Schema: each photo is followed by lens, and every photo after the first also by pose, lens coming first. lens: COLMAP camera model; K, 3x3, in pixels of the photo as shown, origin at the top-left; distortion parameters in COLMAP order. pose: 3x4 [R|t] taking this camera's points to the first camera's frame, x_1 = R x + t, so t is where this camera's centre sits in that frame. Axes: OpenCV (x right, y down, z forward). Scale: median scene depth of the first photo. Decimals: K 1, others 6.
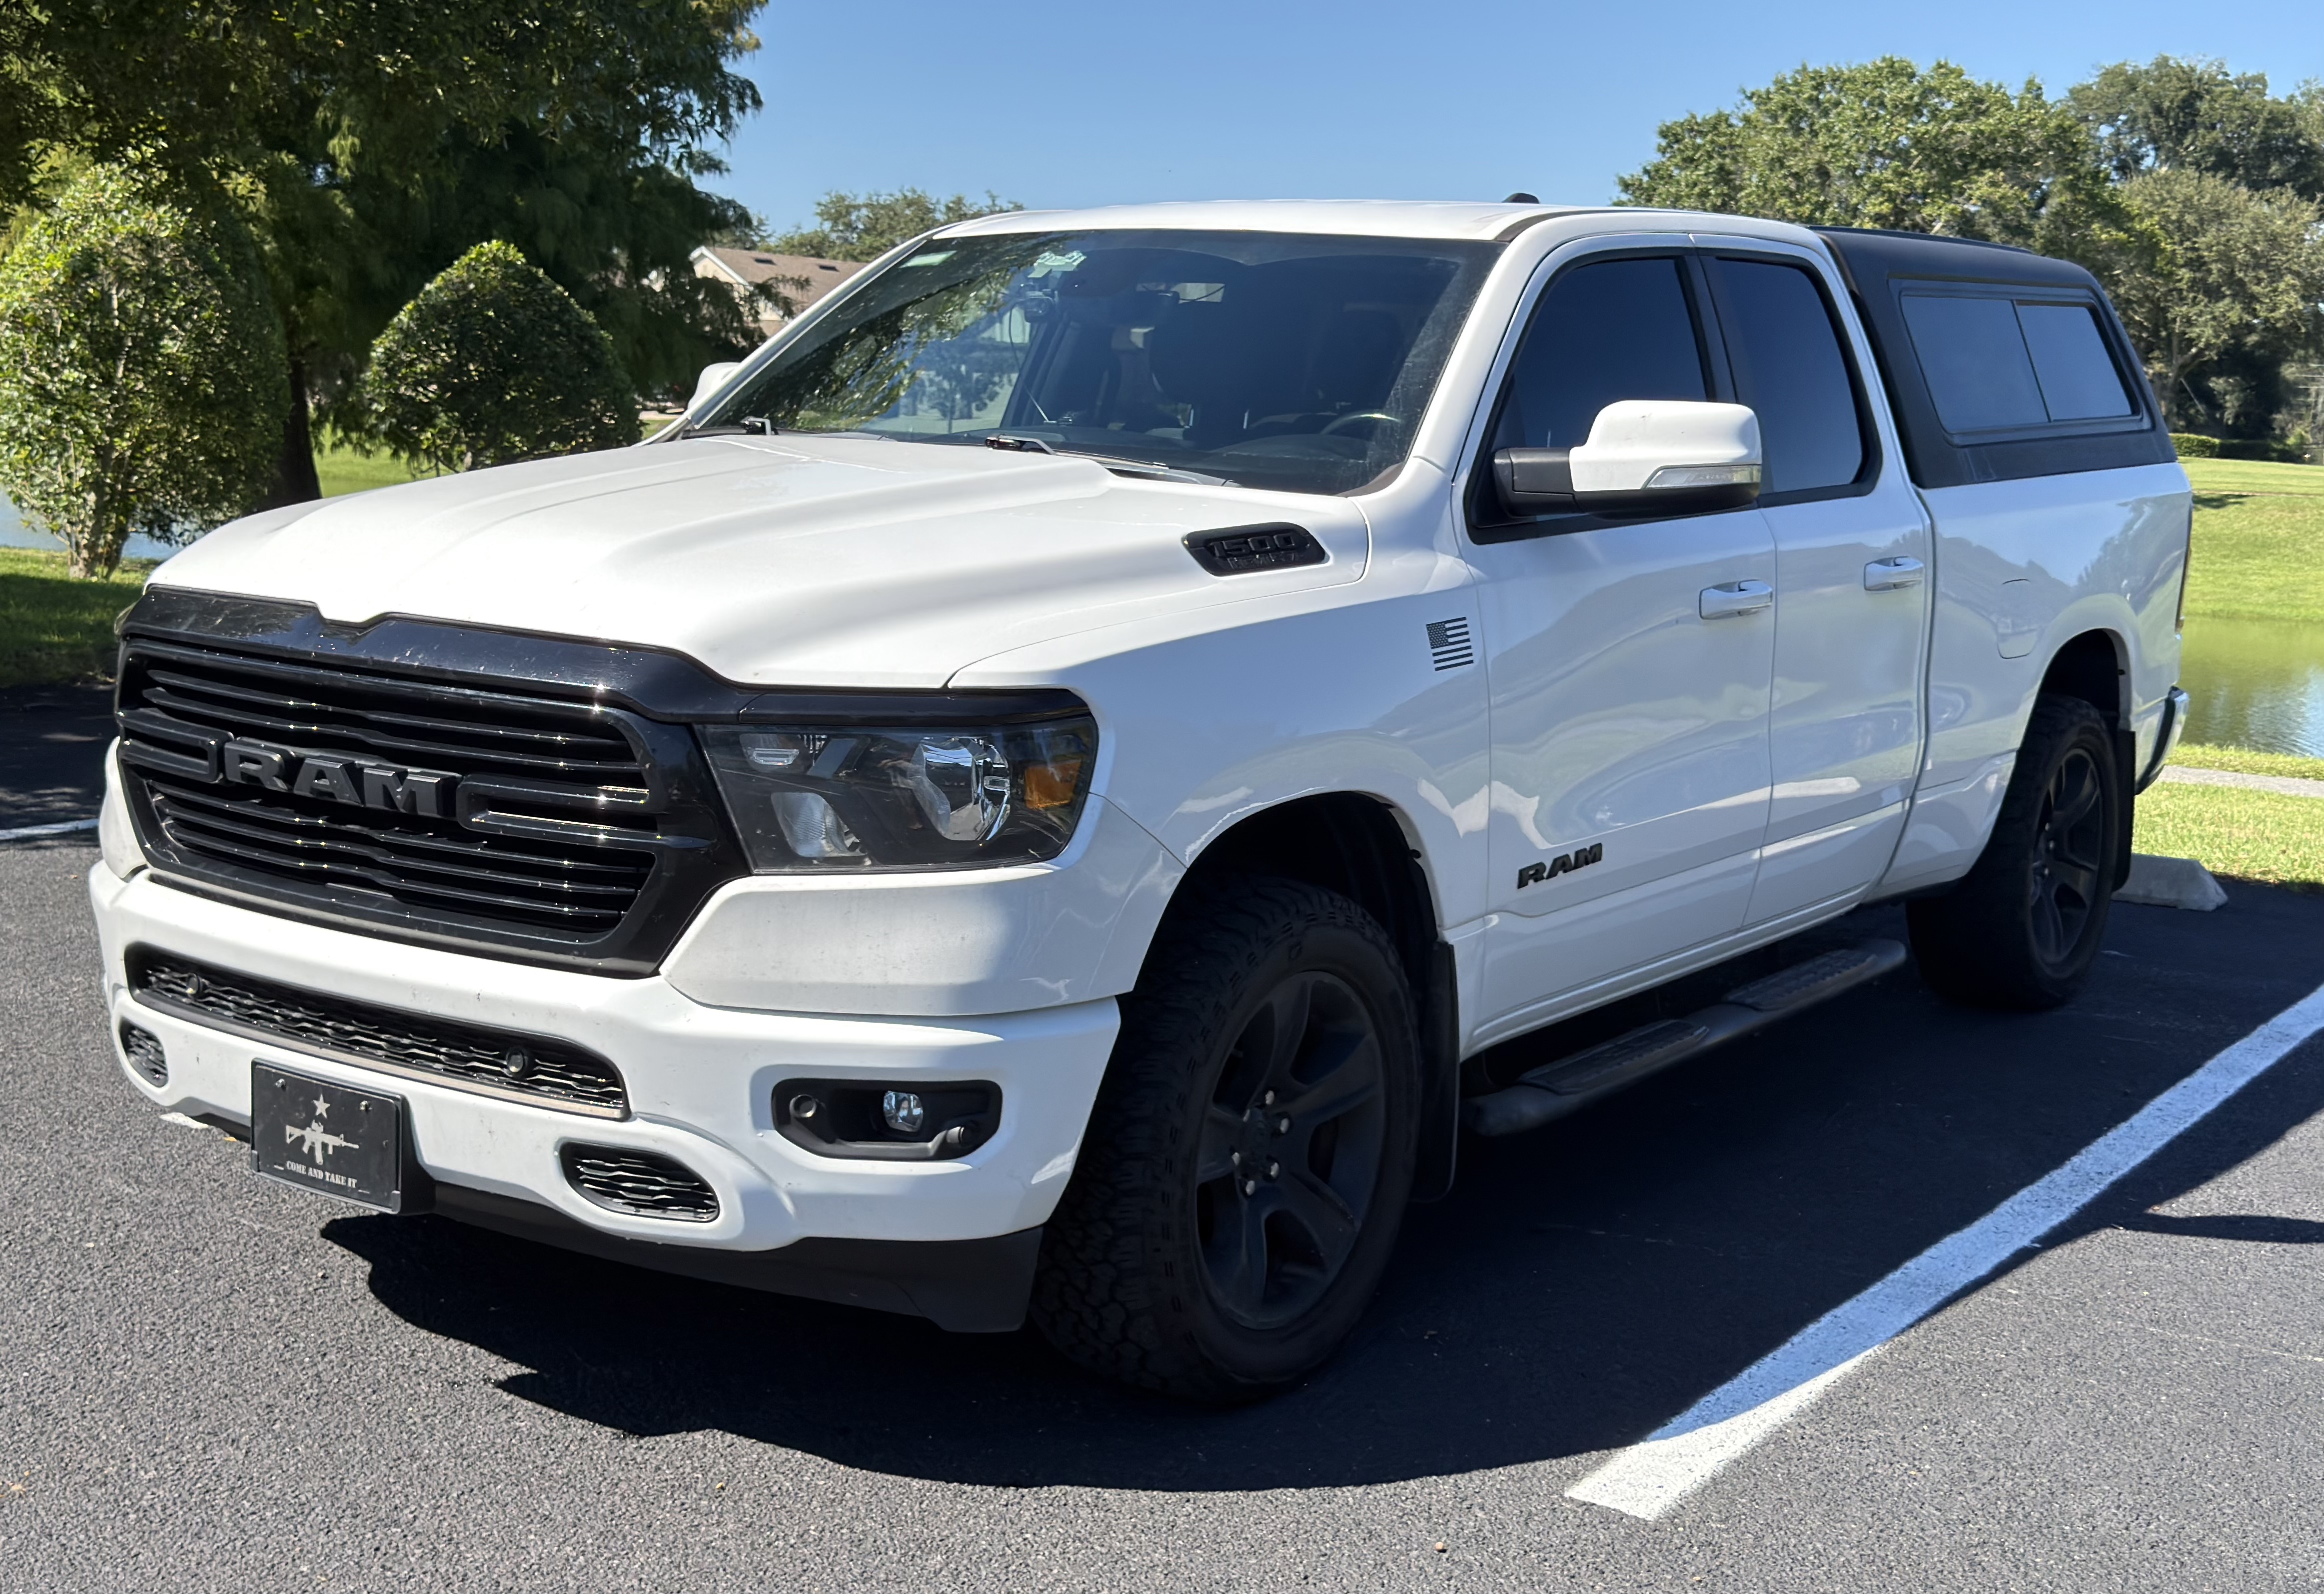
lens RADIAL K [[3088.3, 0, 1168.2], [0, 3088.3, 794.0], [0, 0, 1]] dist [0.113287, 0.000000]
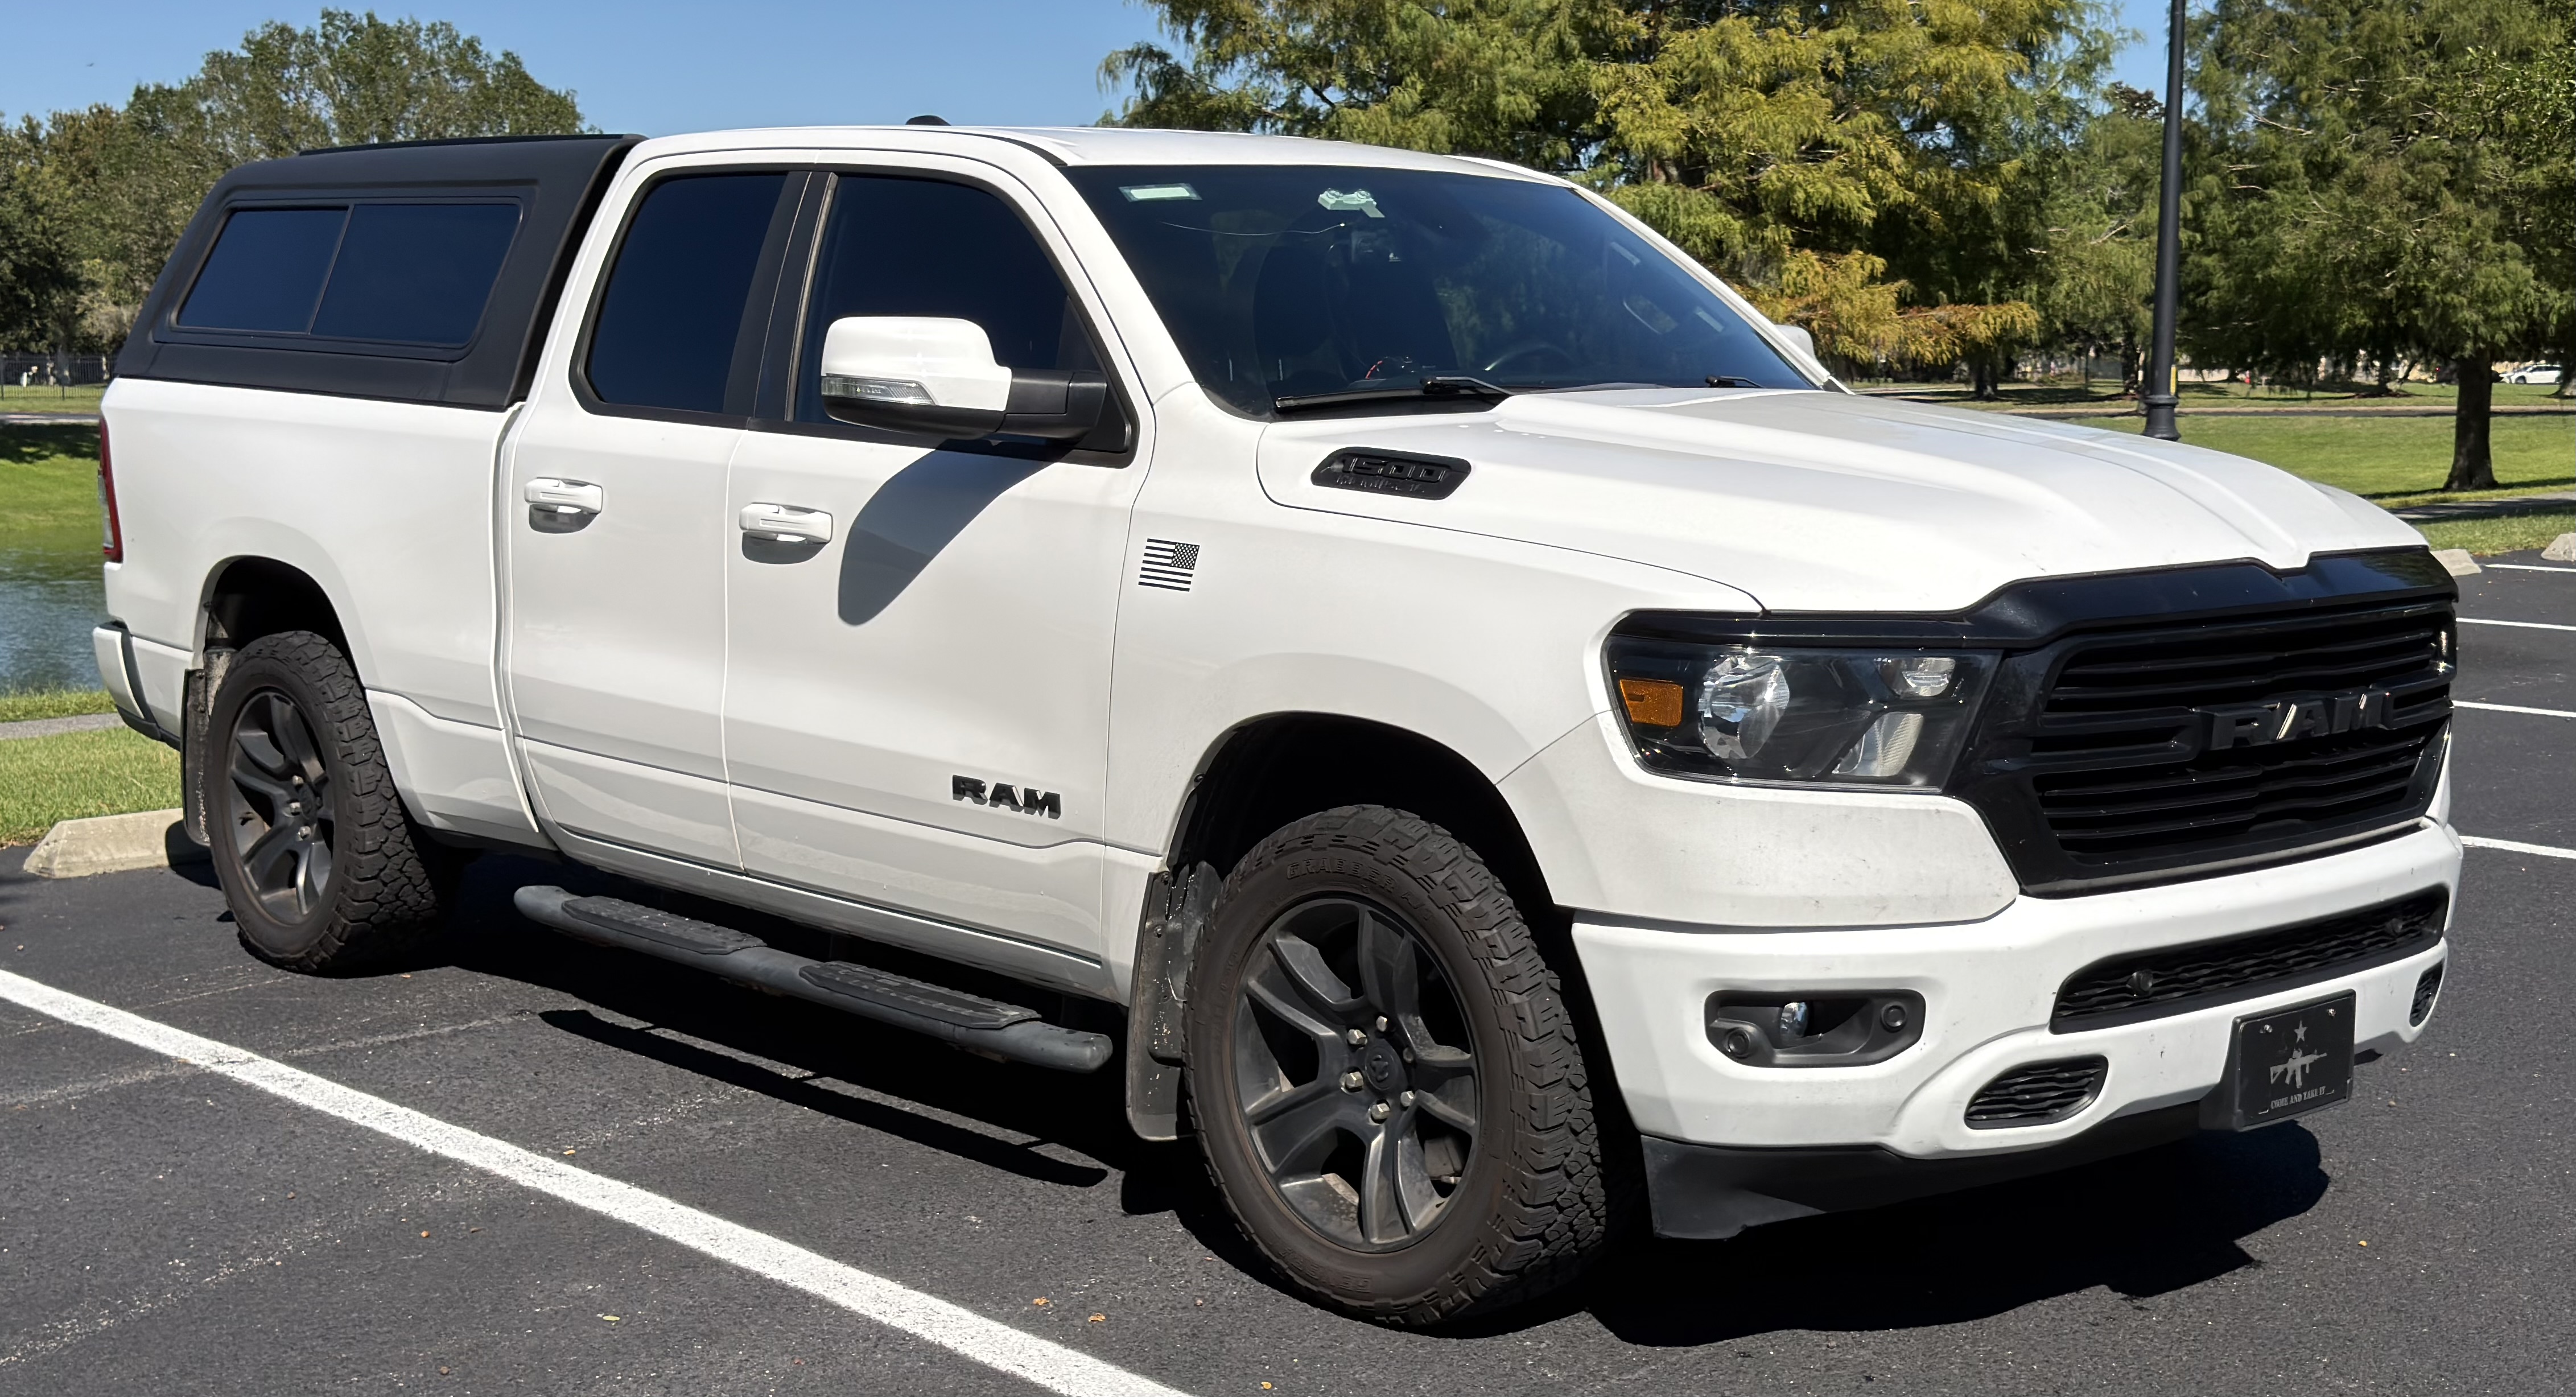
lens RADIAL K [[3395.6, 0, 1292.7], [0, 3395.6, 708.1], [0, 0, 1]] dist [-0.035271, 0.000000]
pose [[0.192965, -0.148437, 0.969913, -1.239473], [0.149971, 0.981338, 0.120349, -0.169144], [-0.969677, 0.122235, 0.211626, 0.936061]]
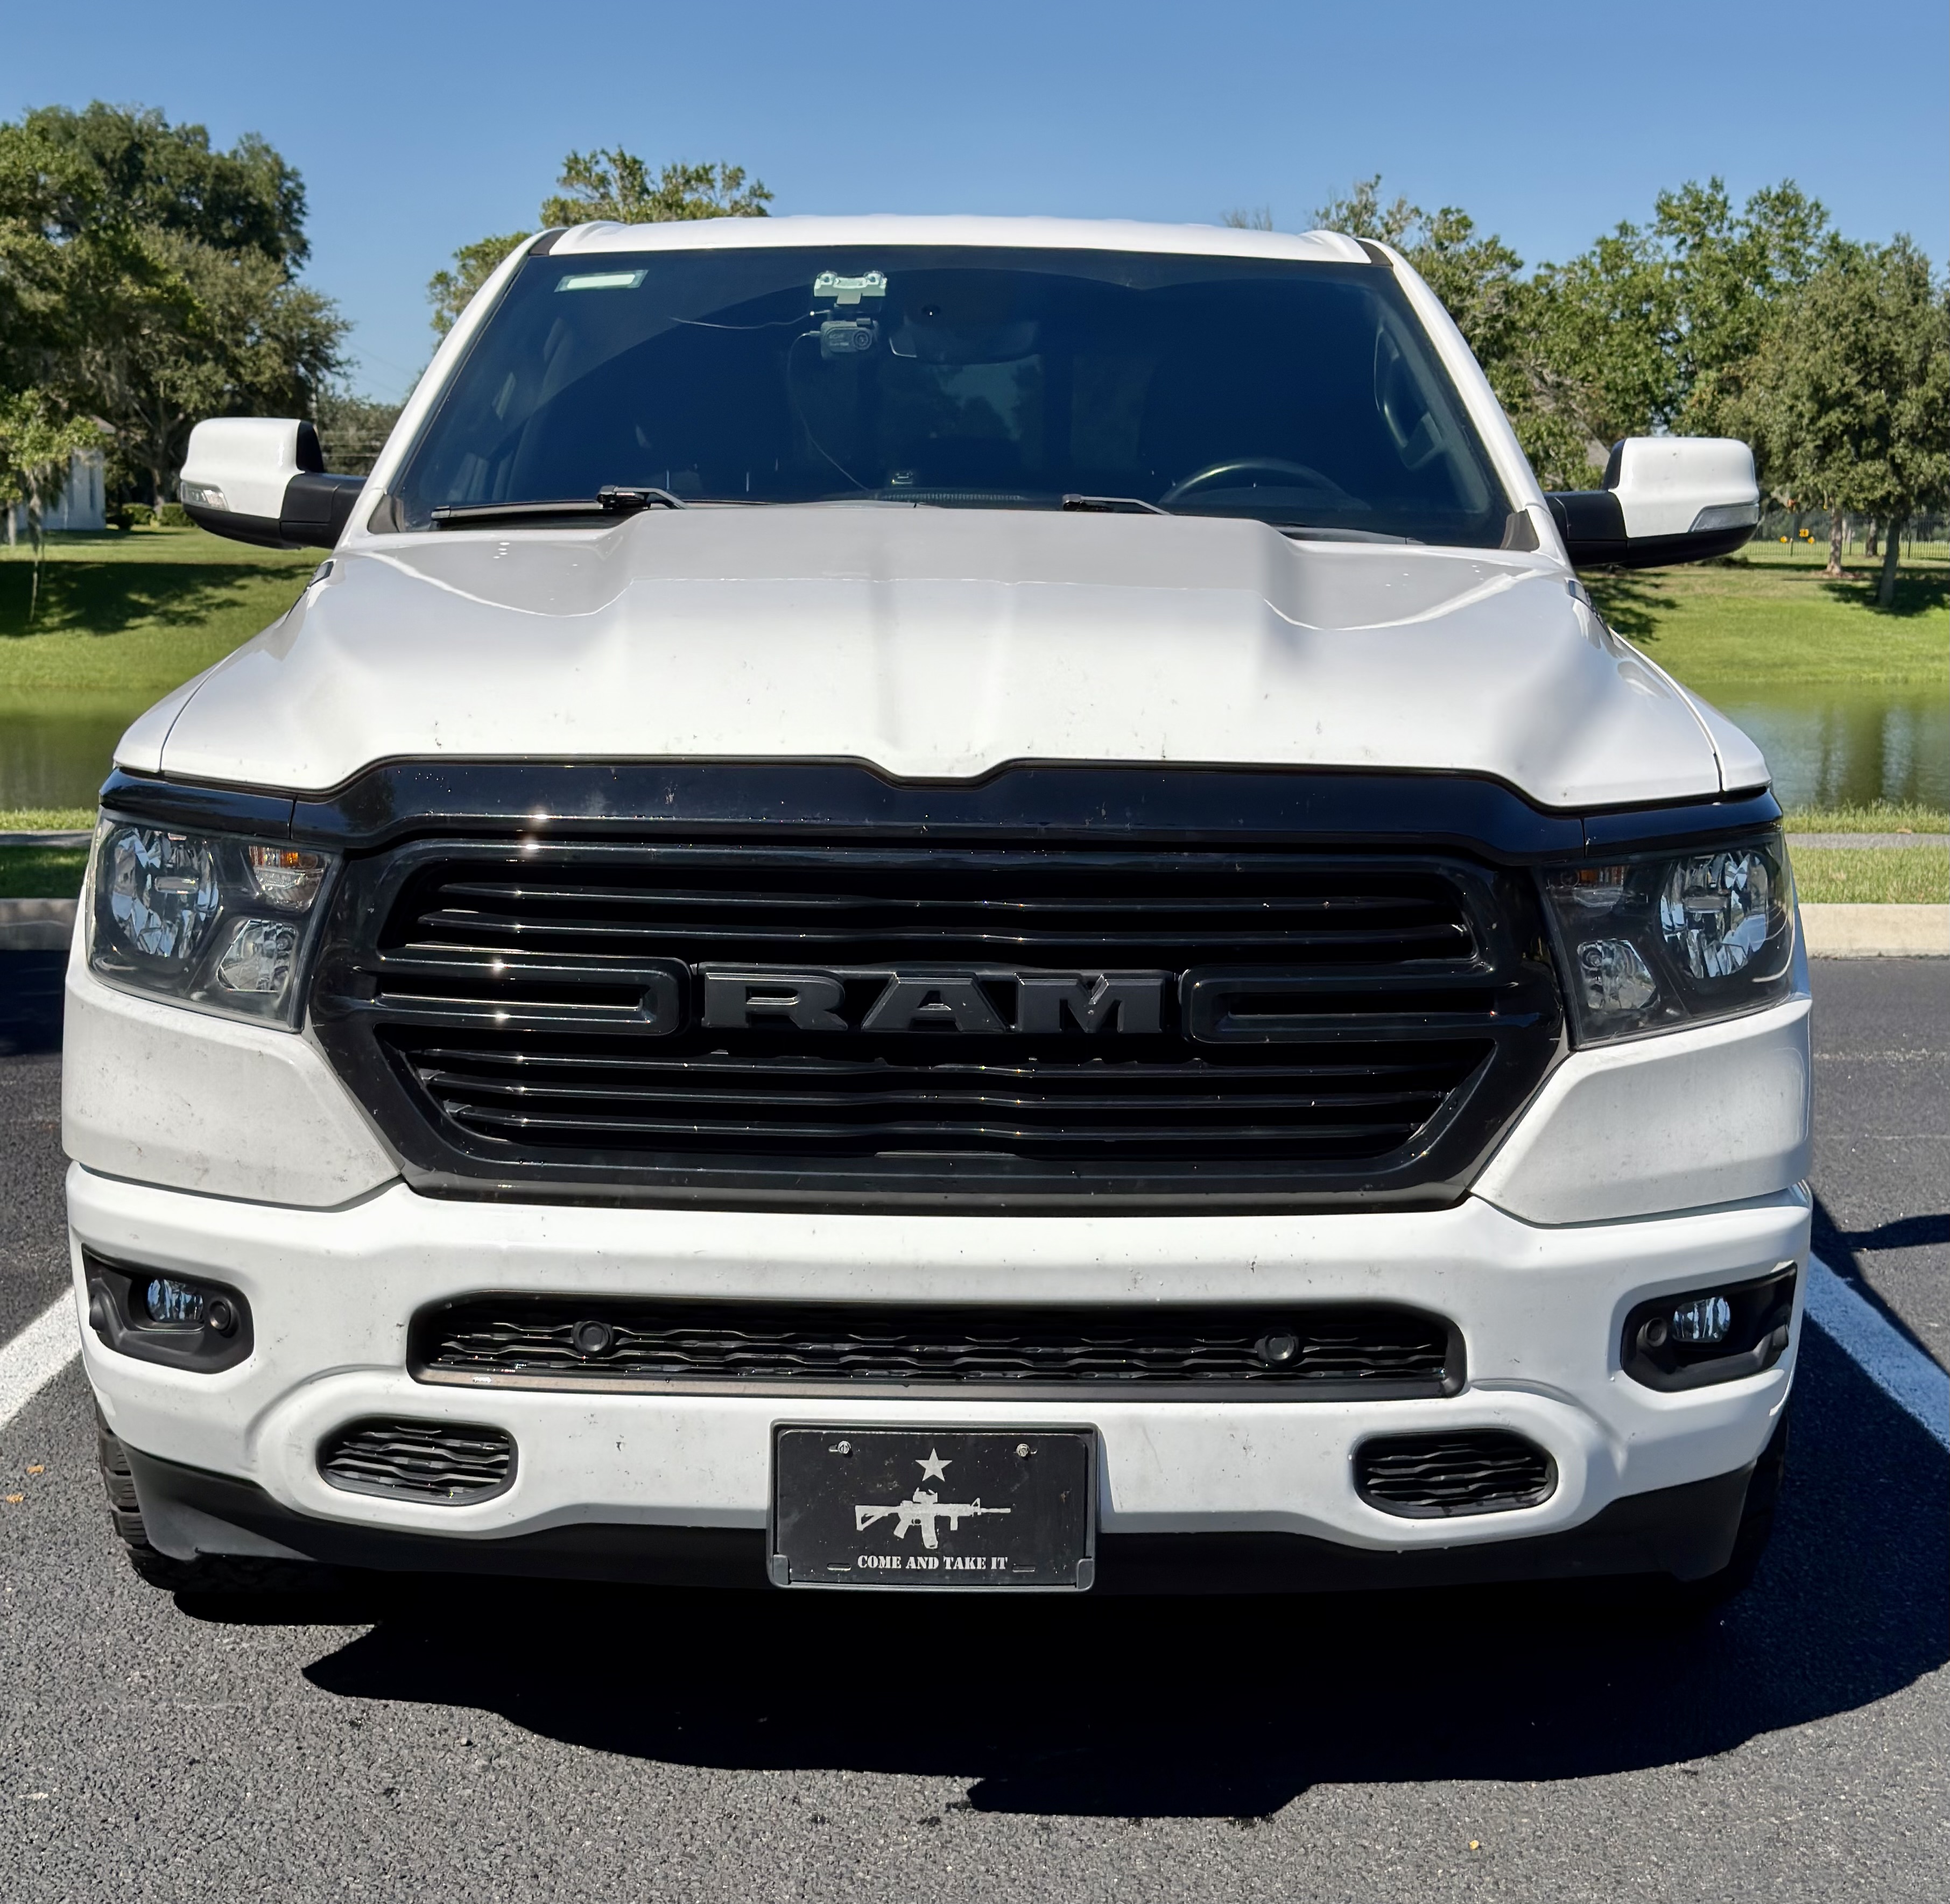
lens RADIAL K [[3333.5, 0, 998.4], [0, 3333.5, 877.3], [0, 0, 1]] dist [0.078526, 0.000000]
pose [[0.800344, -0.099309, 0.591259, -0.605262], [0.102805, 0.994312, 0.027847, -0.045609], [-0.590661, 0.038497, 0.806001, 0.326928]]
